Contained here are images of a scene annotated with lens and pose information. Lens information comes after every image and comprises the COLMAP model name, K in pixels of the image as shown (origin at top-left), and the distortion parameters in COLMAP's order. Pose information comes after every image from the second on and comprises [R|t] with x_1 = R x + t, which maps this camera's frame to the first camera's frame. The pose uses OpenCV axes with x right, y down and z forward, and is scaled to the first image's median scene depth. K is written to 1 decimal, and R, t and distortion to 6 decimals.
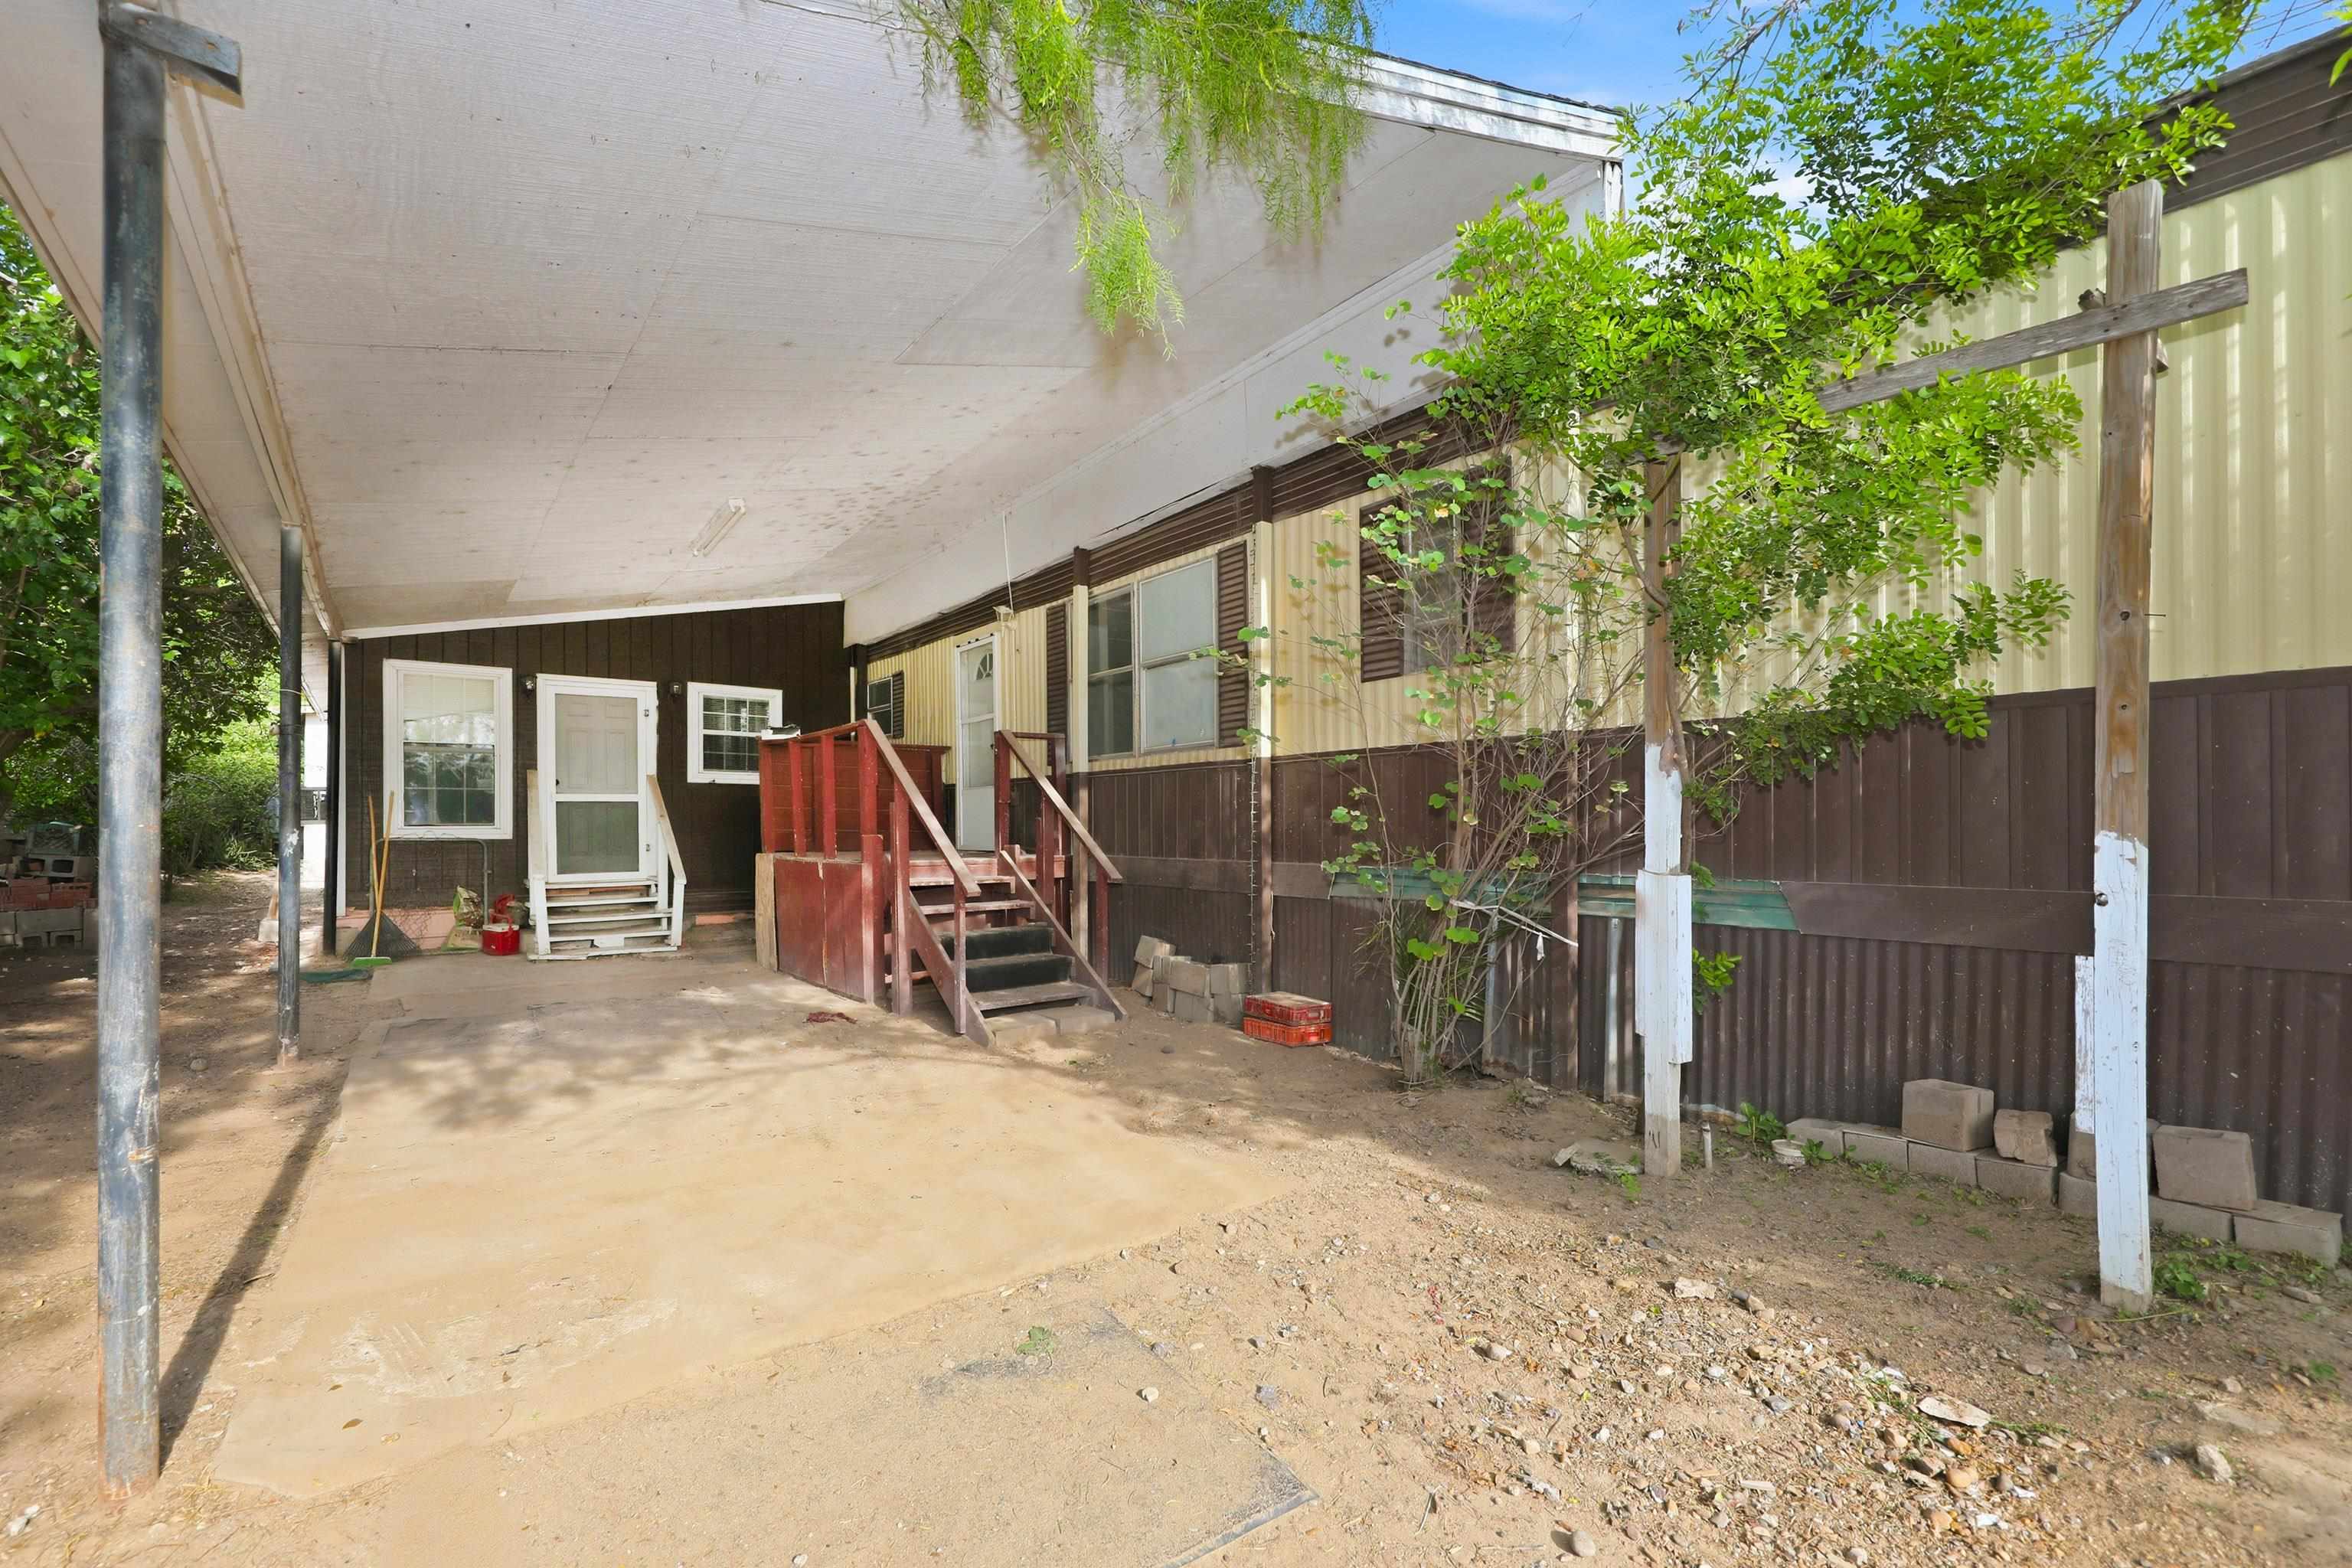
lens RADIAL K [[973.4, 0, 1176.0], [0, 973.4, 784.0], [0, 0, 1]] dist [0.003495, 0.000088]
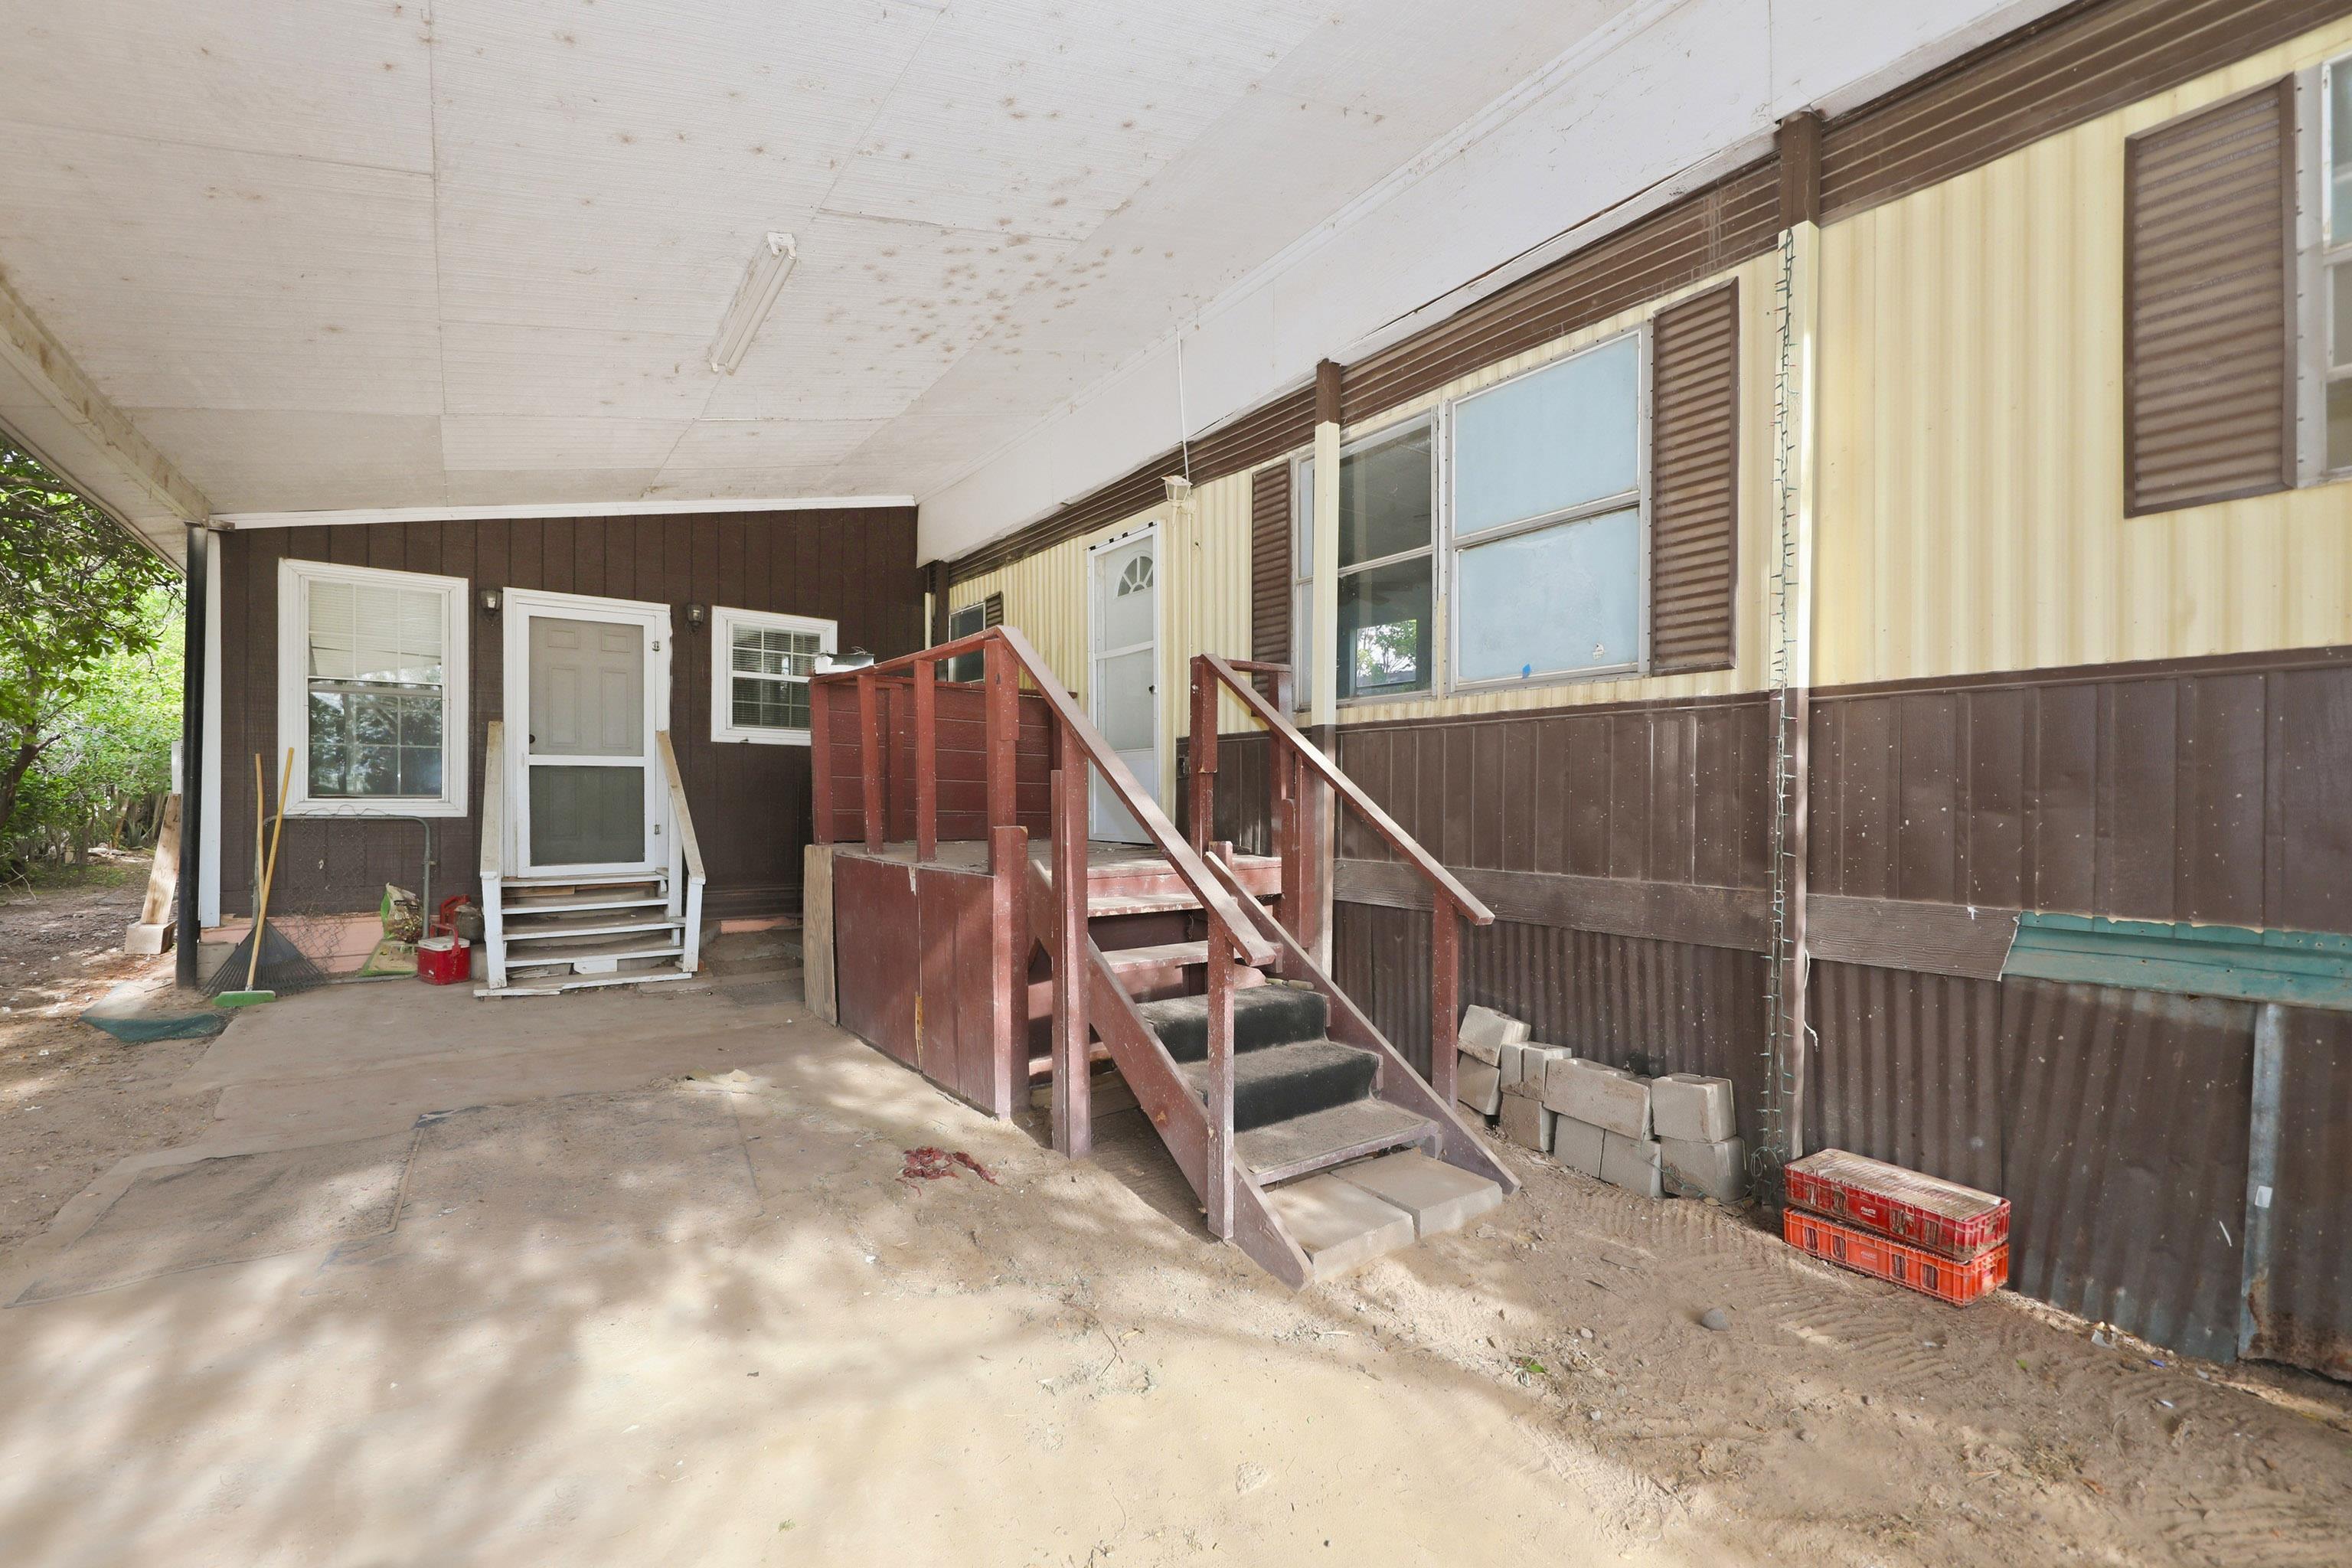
lens RADIAL K [[963.7, 0, 1181.5], [0, 963.7, 765.5], [0, 0, 1]] dist [0.001001, -0.000040]
pose [[0.999619, 0.010215, -0.025642, -0.164608], [-0.010011, 0.999917, 0.008066, 0.009142], [0.025722, -0.007806, 0.999639, 0.363861]]
